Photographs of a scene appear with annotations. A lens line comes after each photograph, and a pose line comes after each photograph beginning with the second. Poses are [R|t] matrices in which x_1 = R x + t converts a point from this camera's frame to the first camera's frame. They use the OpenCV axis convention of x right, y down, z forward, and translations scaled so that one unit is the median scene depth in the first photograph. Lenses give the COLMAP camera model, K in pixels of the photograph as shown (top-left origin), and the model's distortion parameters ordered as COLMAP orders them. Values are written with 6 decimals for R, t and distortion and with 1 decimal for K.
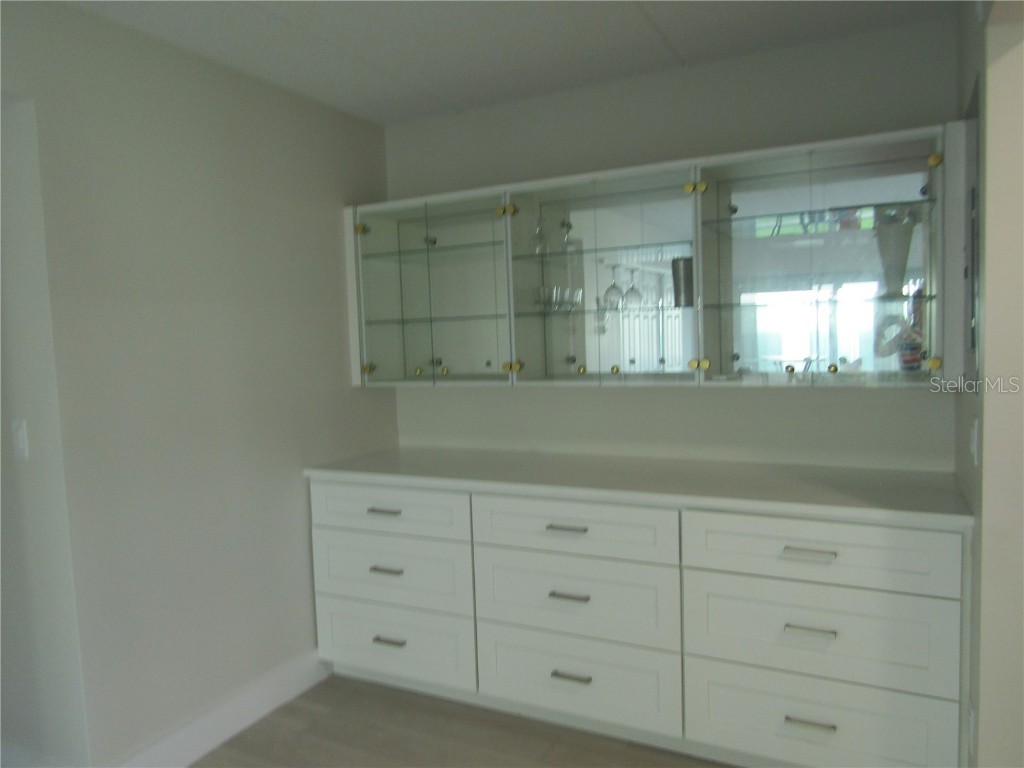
lens RADIAL K [[732.3, 0, 512.0], [0, 732.3, 384.0], [0, 0, 1]] dist [-0.006063, 0.002931]
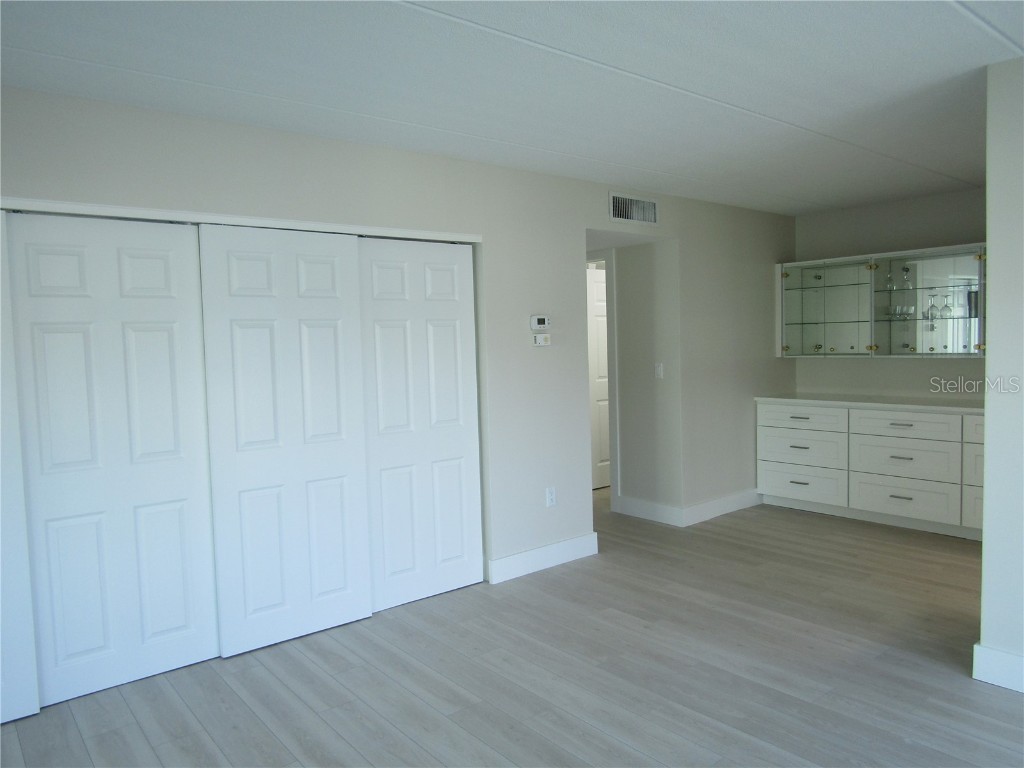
lens RADIAL K [[732.3, 0, 512.0], [0, 732.3, 384.0], [0, 0, 1]] dist [-0.006063, 0.002931]
pose [[0.917599, 0.036967, -0.395784, -0.097267], [-0.036333, 0.999298, 0.009101, 0.084142], [0.395843, 0.006029, 0.918299, -1.080631]]
